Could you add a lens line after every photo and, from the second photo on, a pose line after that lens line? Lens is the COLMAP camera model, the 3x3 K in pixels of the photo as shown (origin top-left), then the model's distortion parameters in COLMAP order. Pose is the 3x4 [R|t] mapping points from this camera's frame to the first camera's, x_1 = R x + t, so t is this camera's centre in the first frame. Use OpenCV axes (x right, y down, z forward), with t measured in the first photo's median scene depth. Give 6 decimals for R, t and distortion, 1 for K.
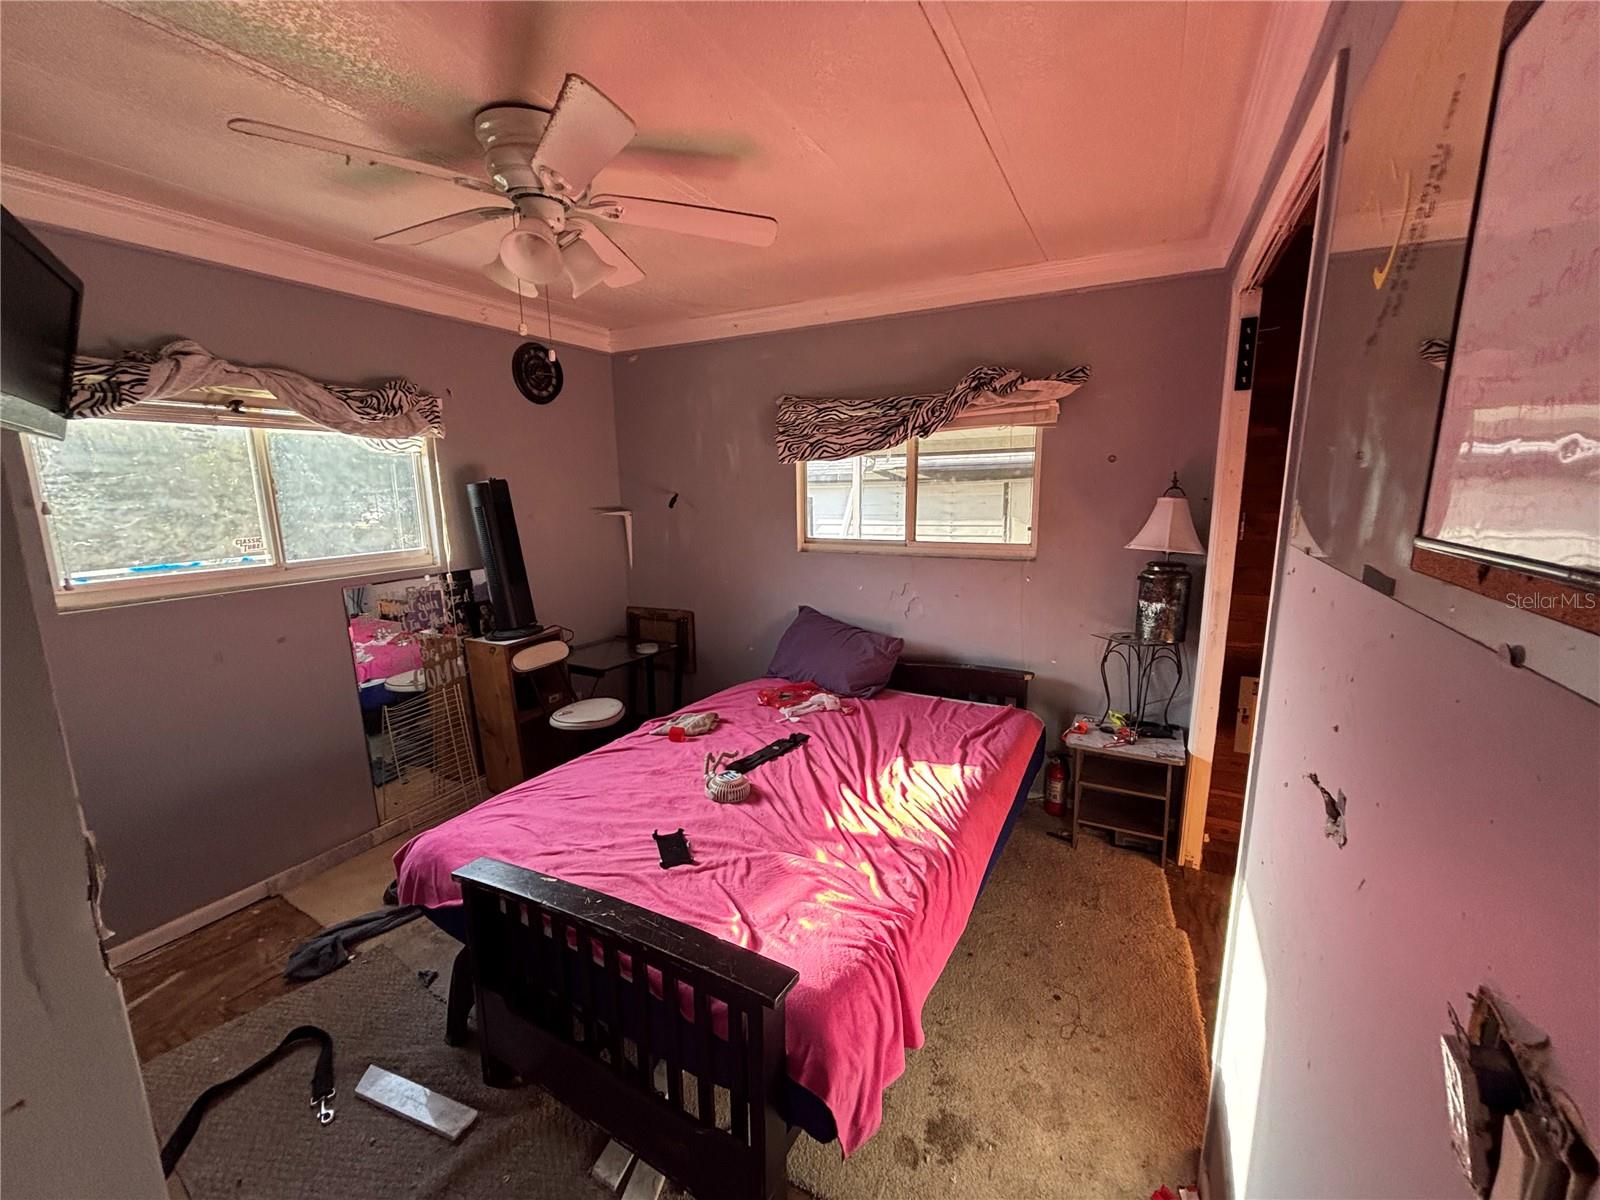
lens RADIAL K [[646.1, 0, 803.3], [0, 646.1, 601.0], [0, 0, 1]] dist [0.004448, -0.000277]
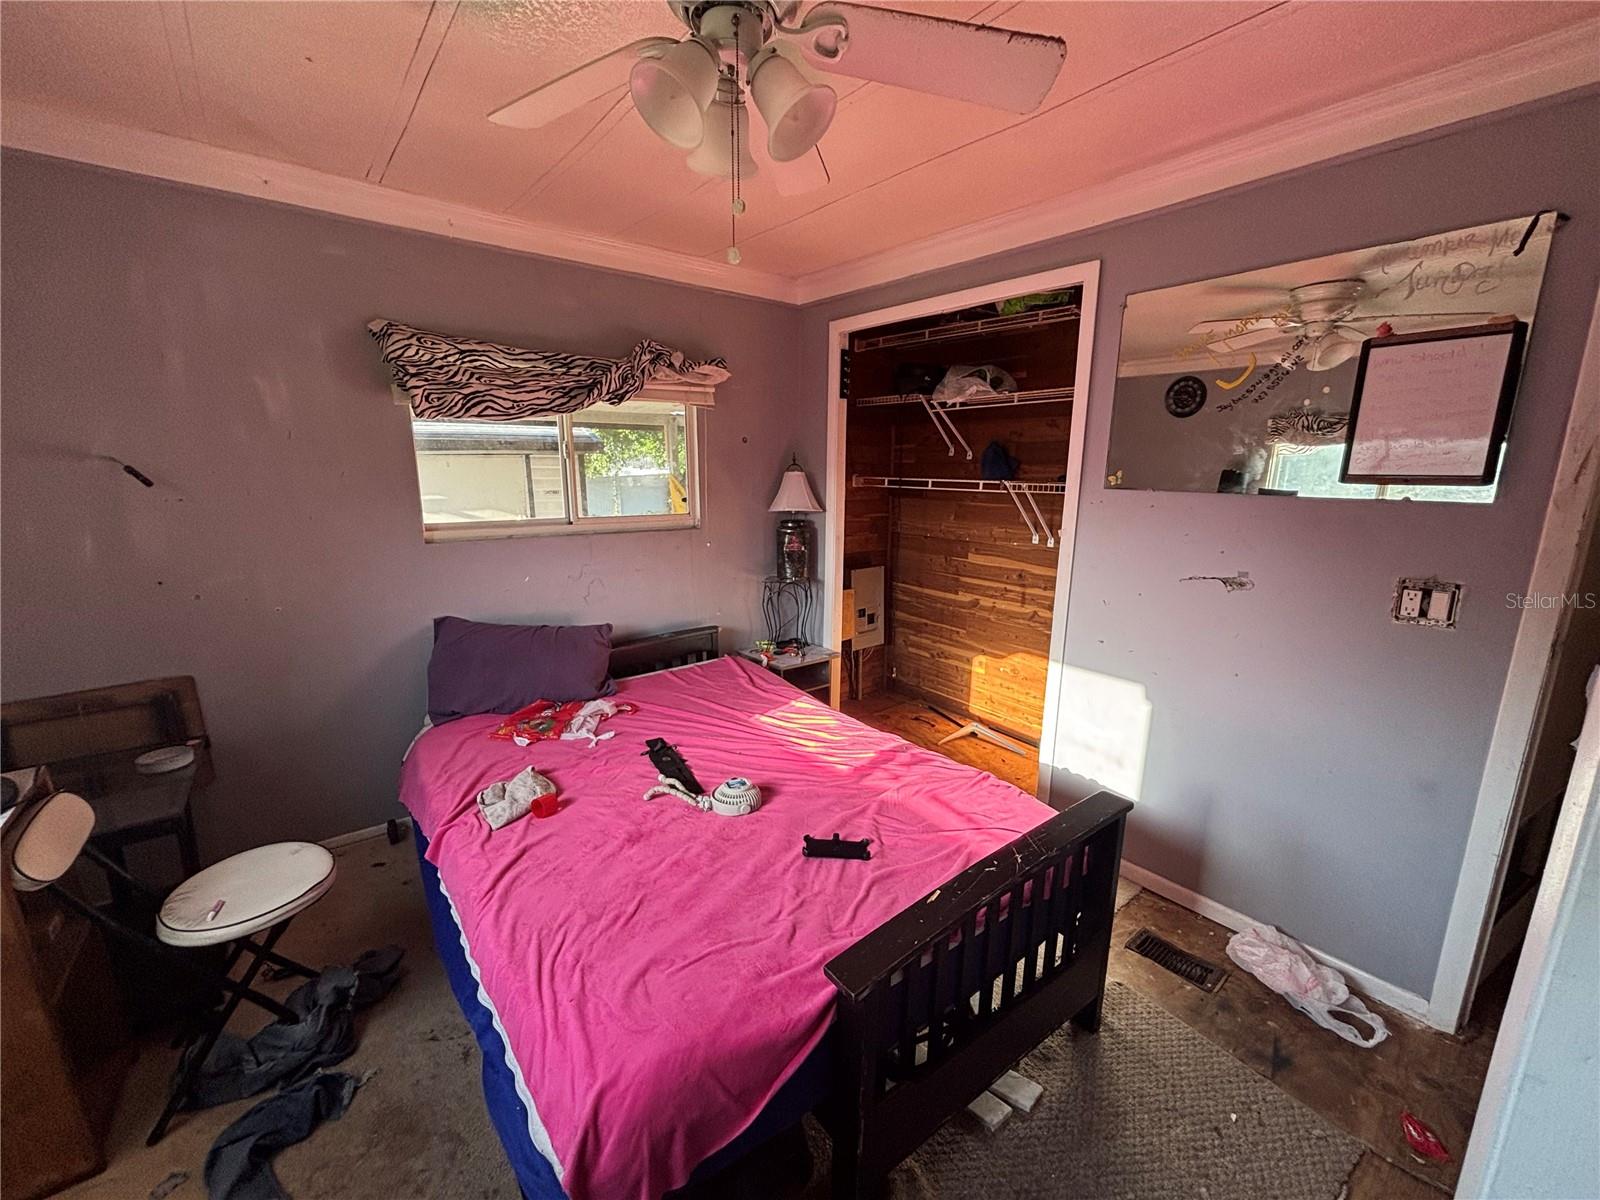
lens RADIAL K [[646.1, 0, 807.1], [0, 646.1, 600.2], [0, 0, 1]] dist [0.004448, -0.000277]
pose [[0.390694, -0.173278, 0.904065, -0.601304], [0.147423, 0.981225, 0.124358, -0.050314], [-0.908639, 0.084694, 0.408904, 0.386497]]
